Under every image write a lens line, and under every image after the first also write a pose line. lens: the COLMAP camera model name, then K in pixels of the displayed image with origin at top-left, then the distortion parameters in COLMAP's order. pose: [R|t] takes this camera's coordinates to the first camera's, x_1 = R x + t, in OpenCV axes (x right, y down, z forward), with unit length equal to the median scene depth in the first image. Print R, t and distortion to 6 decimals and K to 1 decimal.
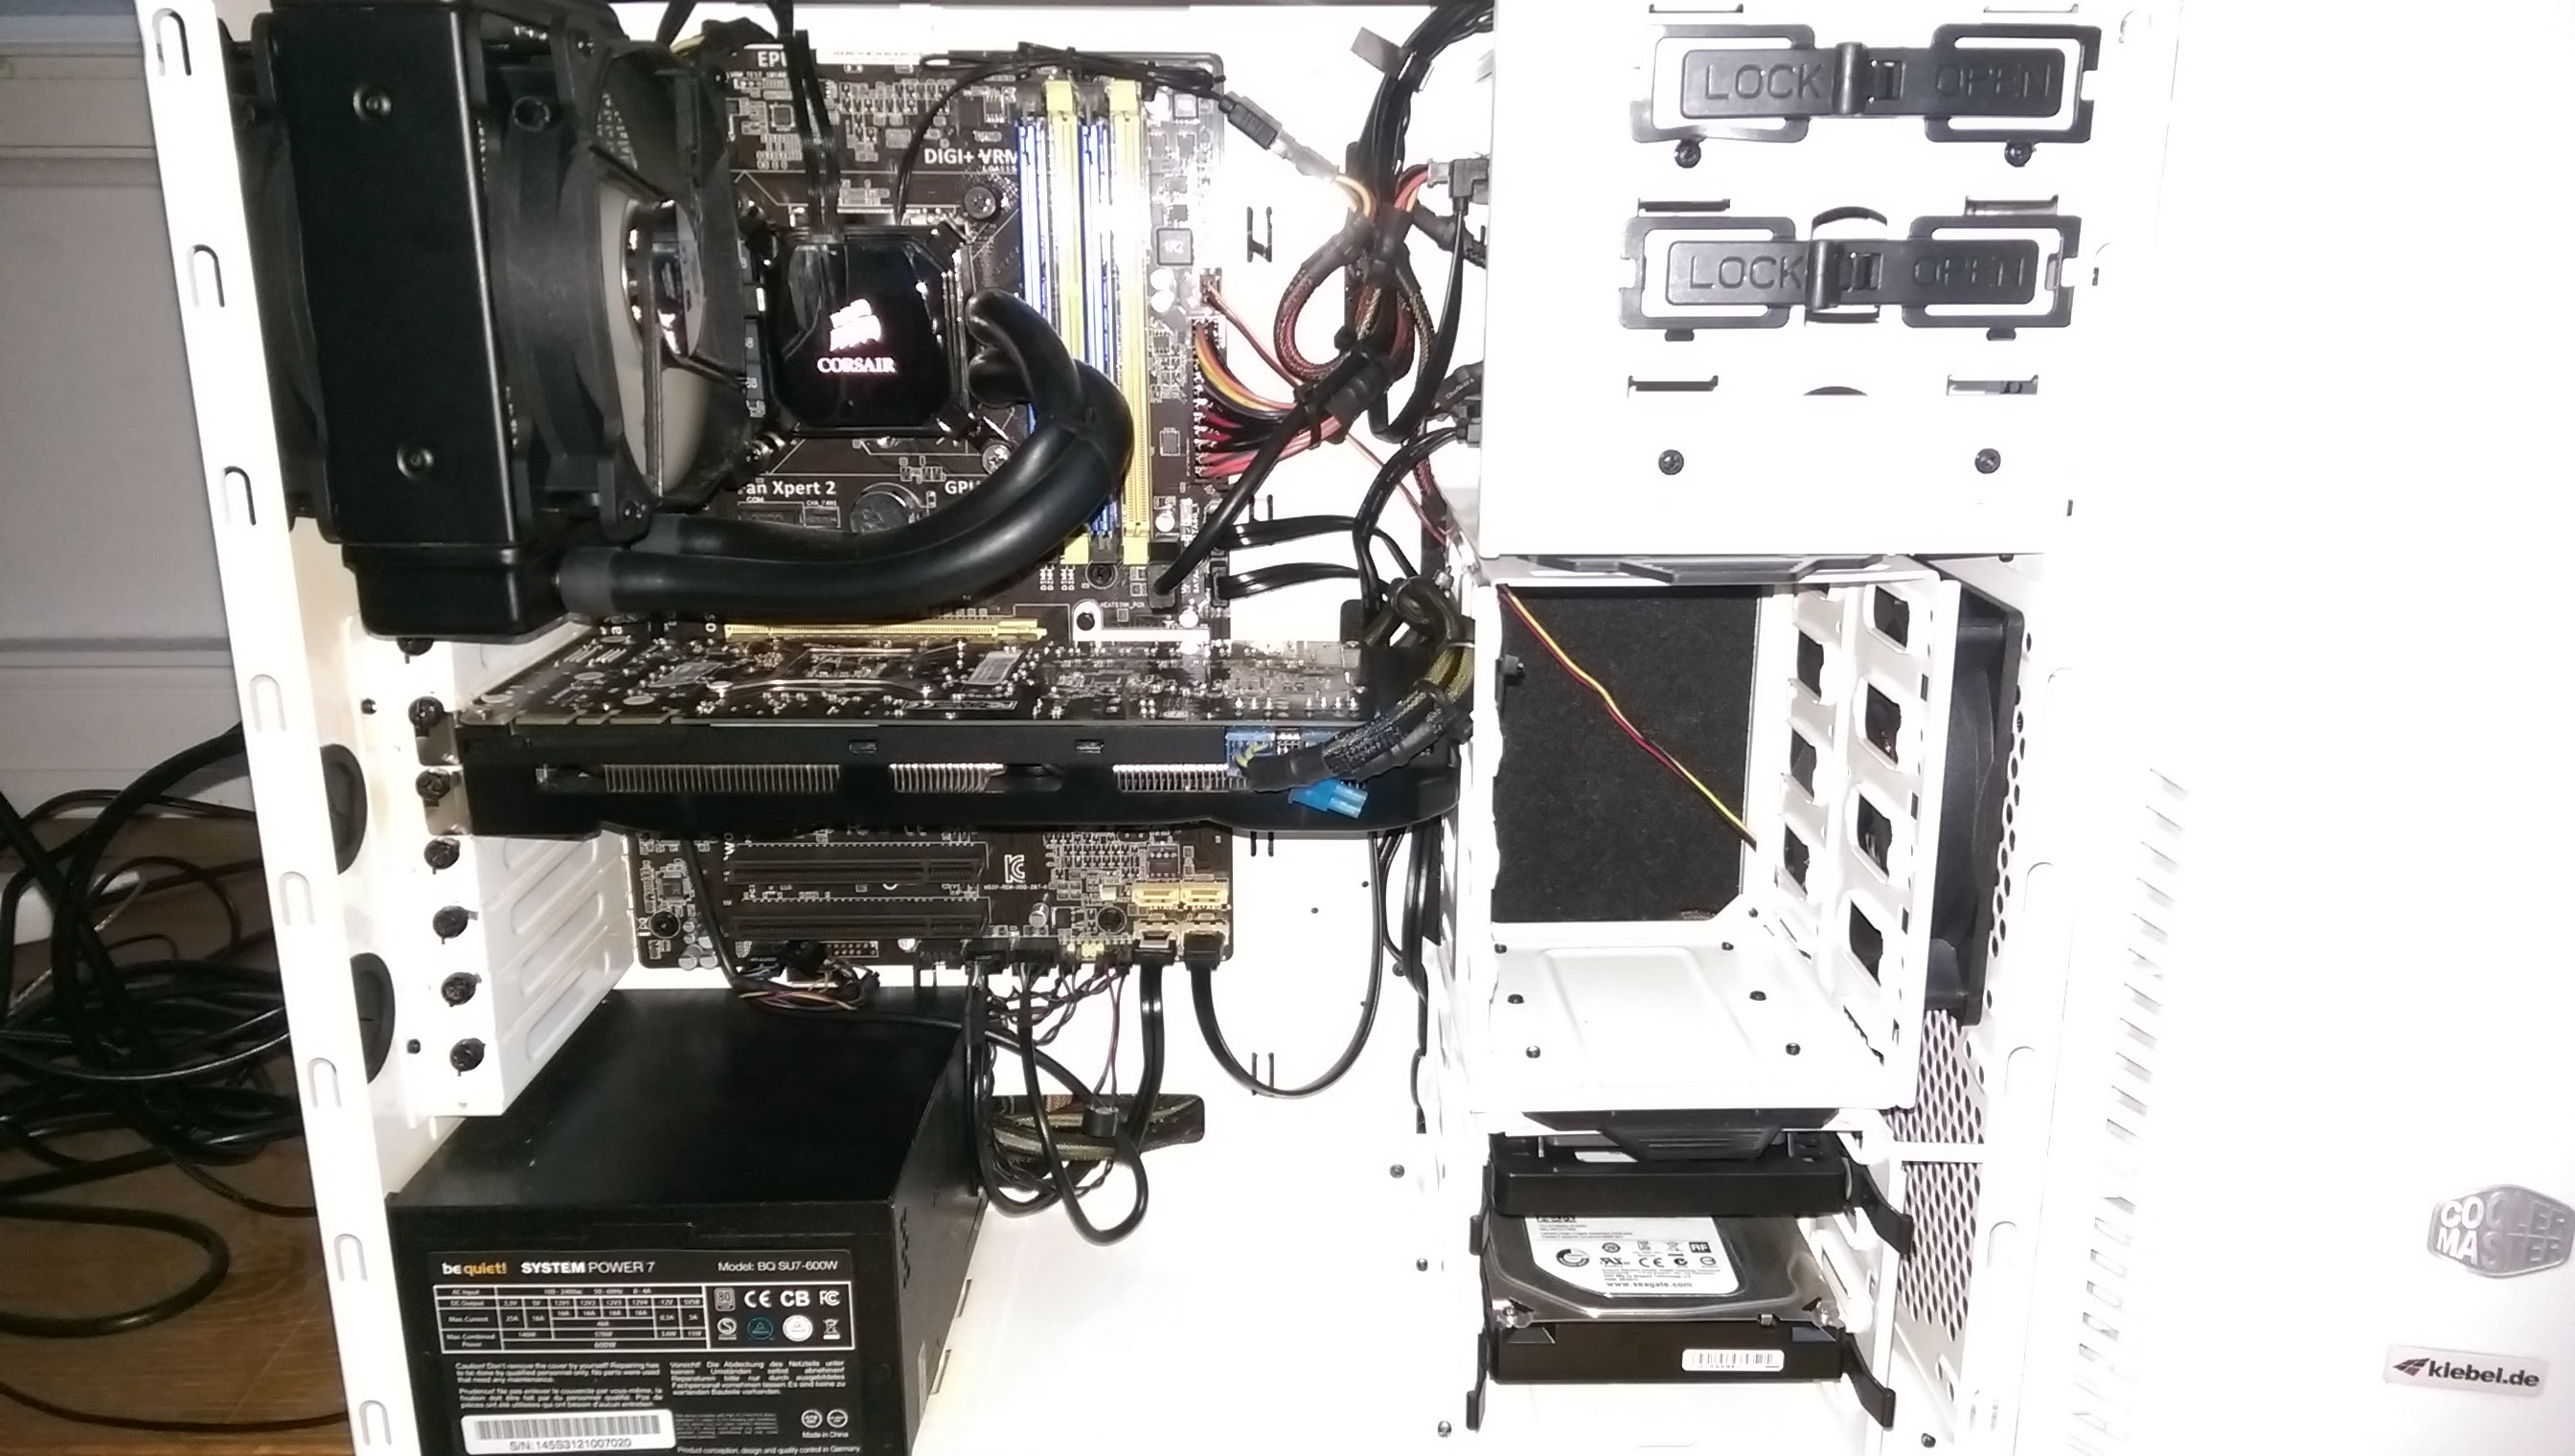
lens RADIAL K [[1851.4, 0, 1301.8], [0, 1851.4, 714.0], [0, 0, 1]] dist [0.111128, -0.179599]
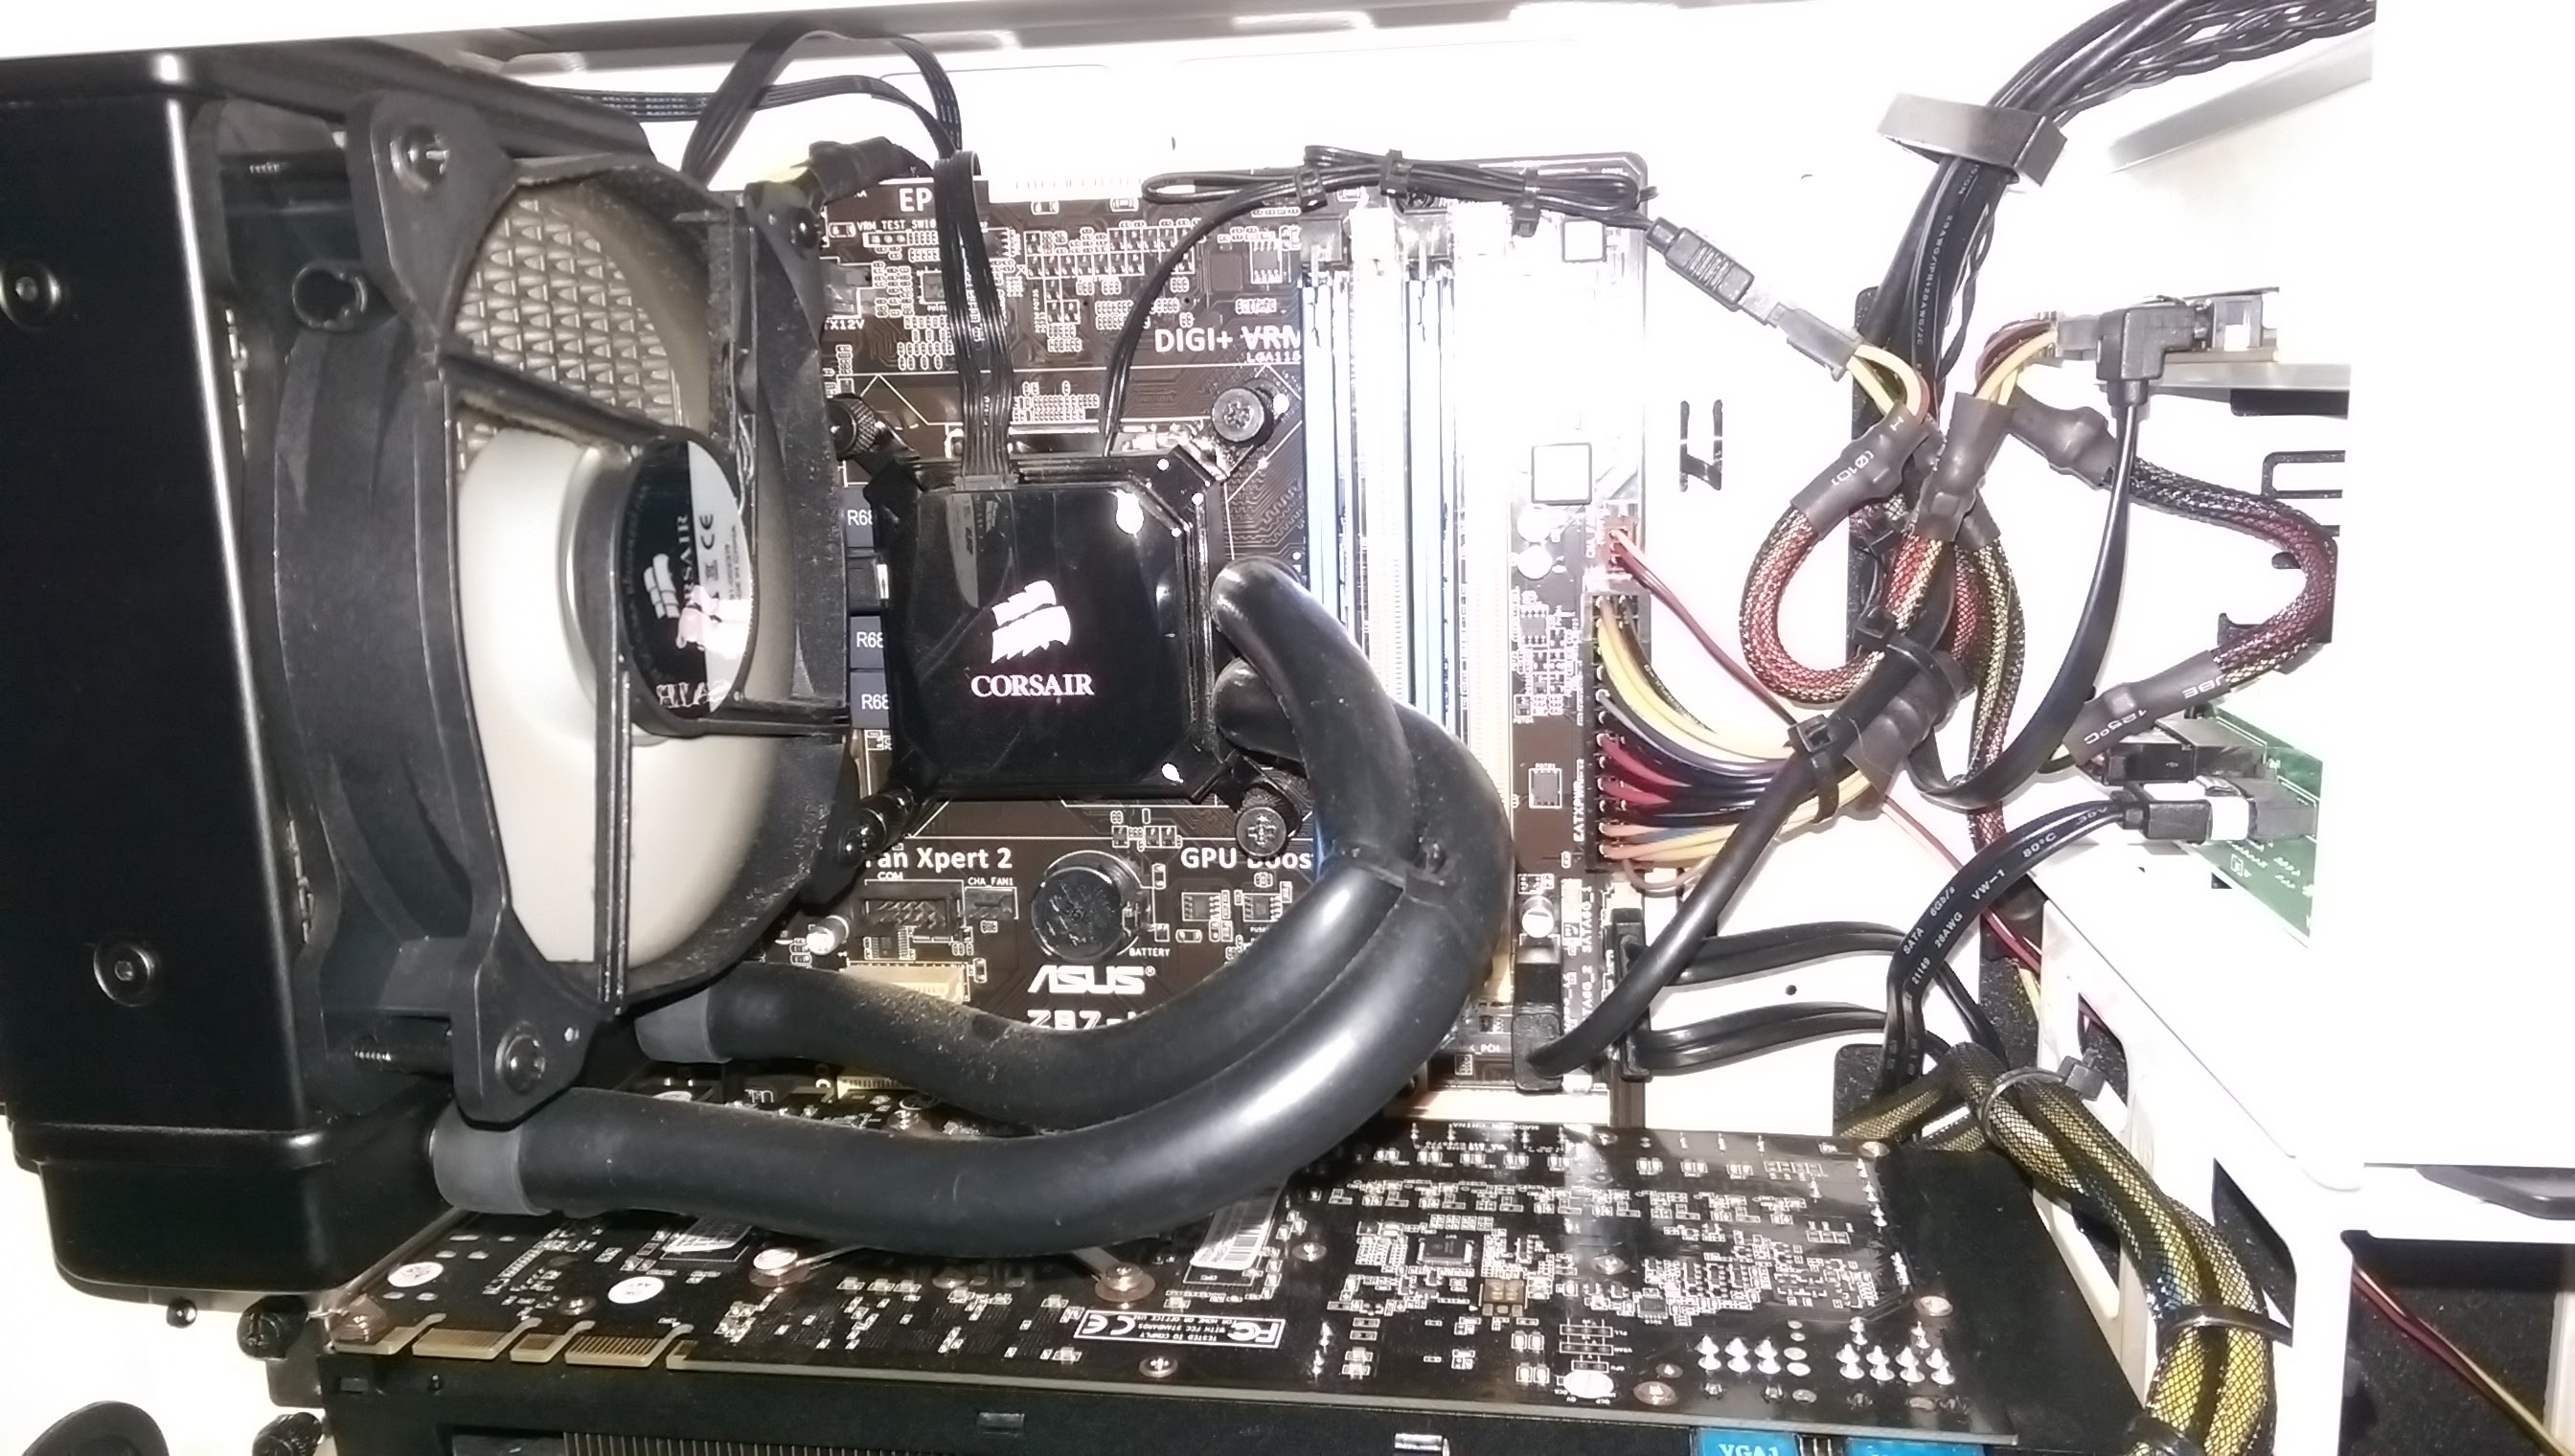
lens RADIAL K [[1851.4, 0, 1301.8], [0, 1851.4, 714.0], [0, 0, 1]] dist [0.111128, -0.179599]
pose [[0.987861, -0.001731, -0.155329, -0.059311], [-0.010548, 0.996882, -0.078194, -0.130207], [0.154981, 0.078884, 0.984763, 0.420490]]
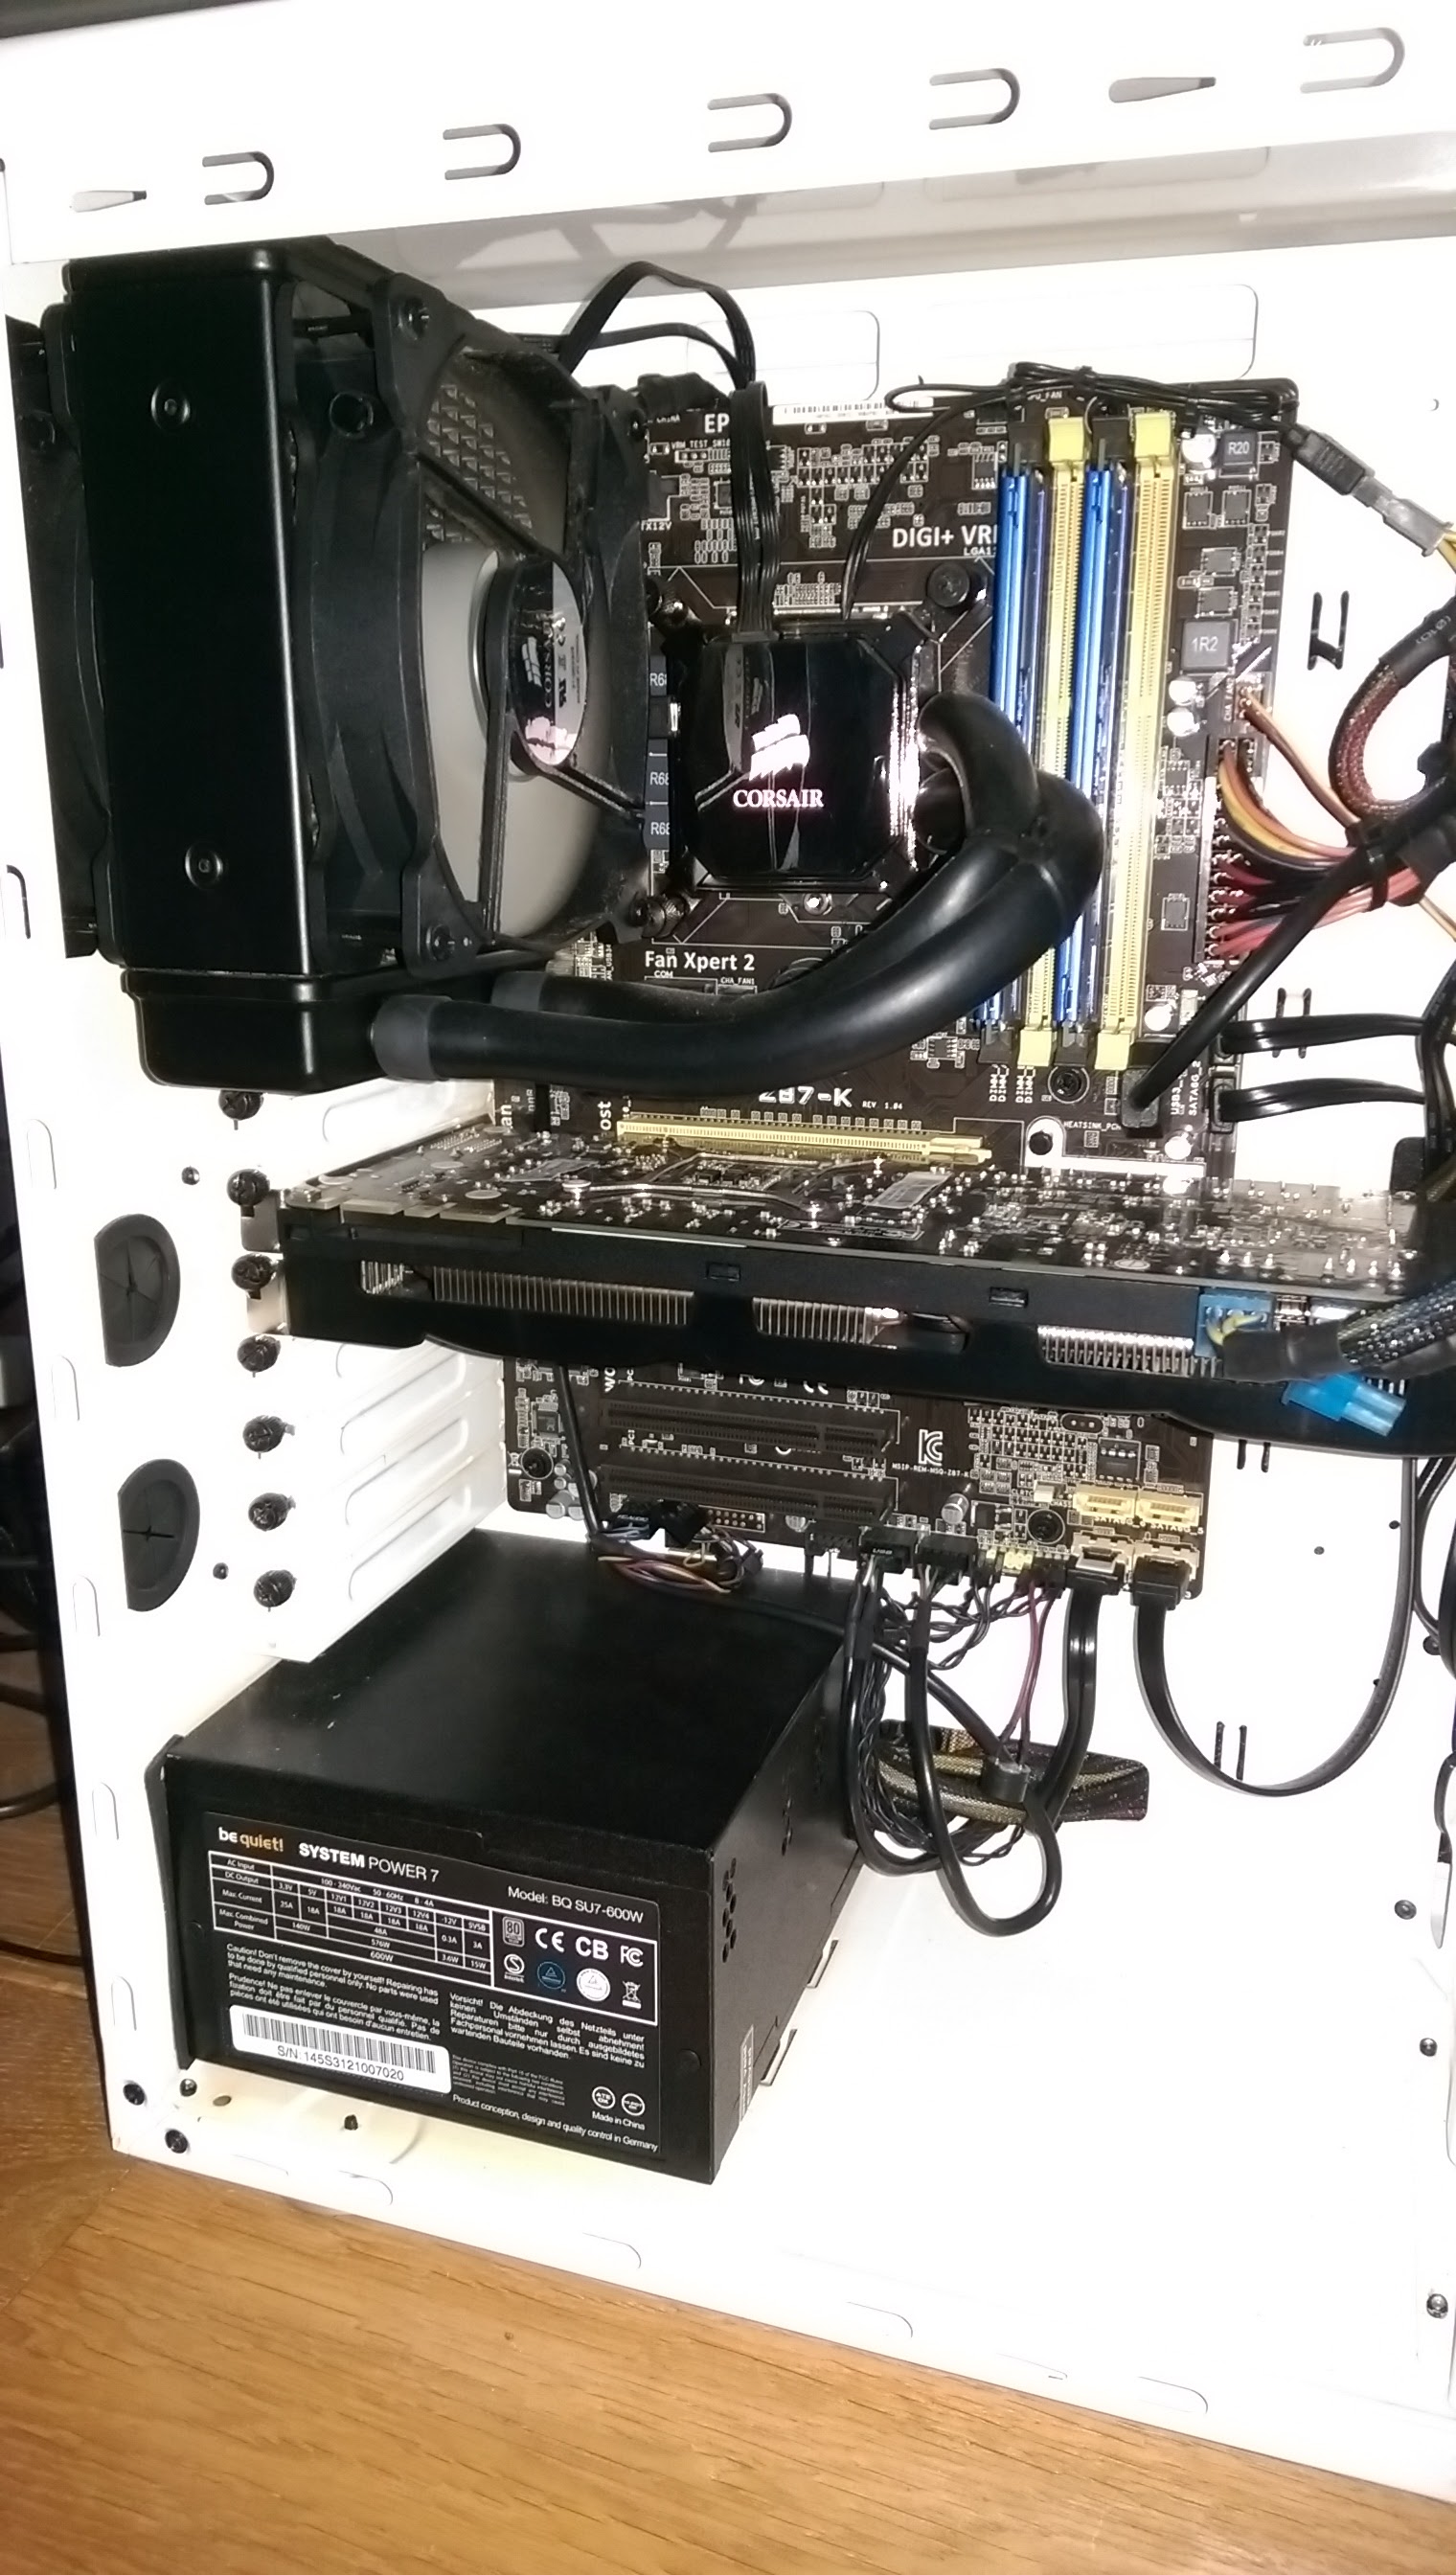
lens RADIAL K [[1851.4, 0, 739.3], [0, 1851.4, 1303.3], [0, 0, 1]] dist [0.111128, -0.179599]
pose [[0.946063, 0.091125, -0.310903, 0.013177], [-0.088387, 0.995823, 0.022915, 0.011044], [0.311692, 0.005801, 0.950165, 0.235251]]
